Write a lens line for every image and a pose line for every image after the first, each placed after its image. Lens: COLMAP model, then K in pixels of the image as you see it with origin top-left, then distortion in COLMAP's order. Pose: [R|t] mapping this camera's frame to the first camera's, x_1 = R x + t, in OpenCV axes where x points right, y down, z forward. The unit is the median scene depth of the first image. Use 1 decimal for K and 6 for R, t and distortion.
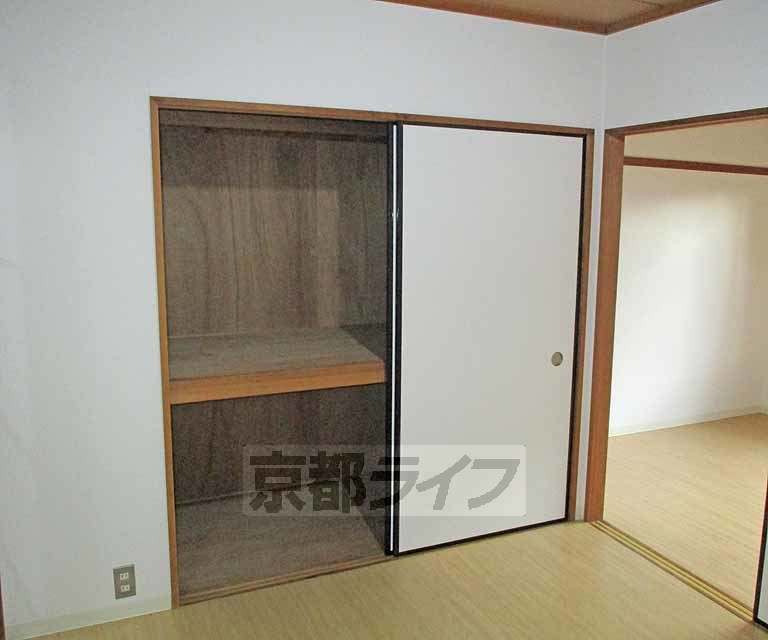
lens RADIAL K [[711.4, 0, 386.1], [0, 711.4, 322.8], [0, 0, 1]] dist [-0.022938, 0.001777]
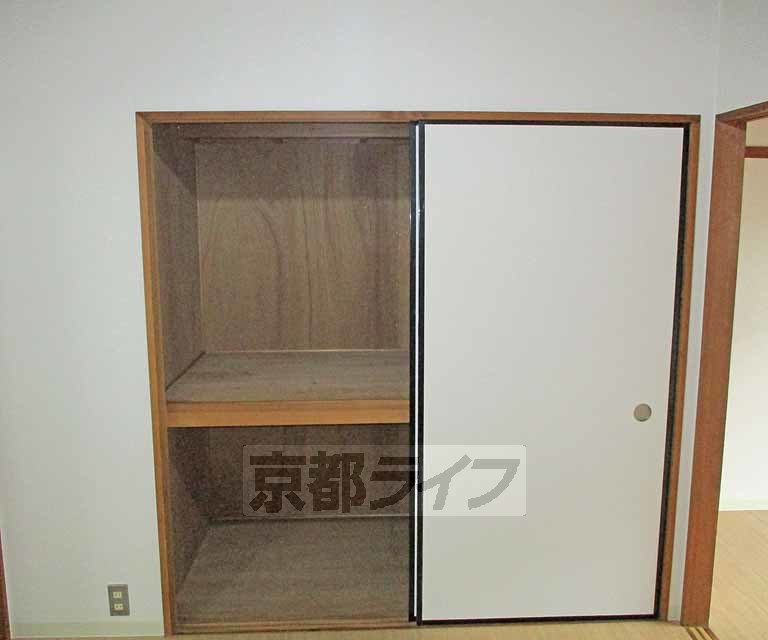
lens RADIAL K [[711.4, 0, 386.1], [0, 711.4, 322.8], [0, 0, 1]] dist [-0.022938, 0.001777]
pose [[0.926117, 0.049367, -0.373993, 0.289745], [-0.048764, 0.998749, 0.011082, -0.046665], [0.374072, 0.007974, 0.927365, 0.186806]]
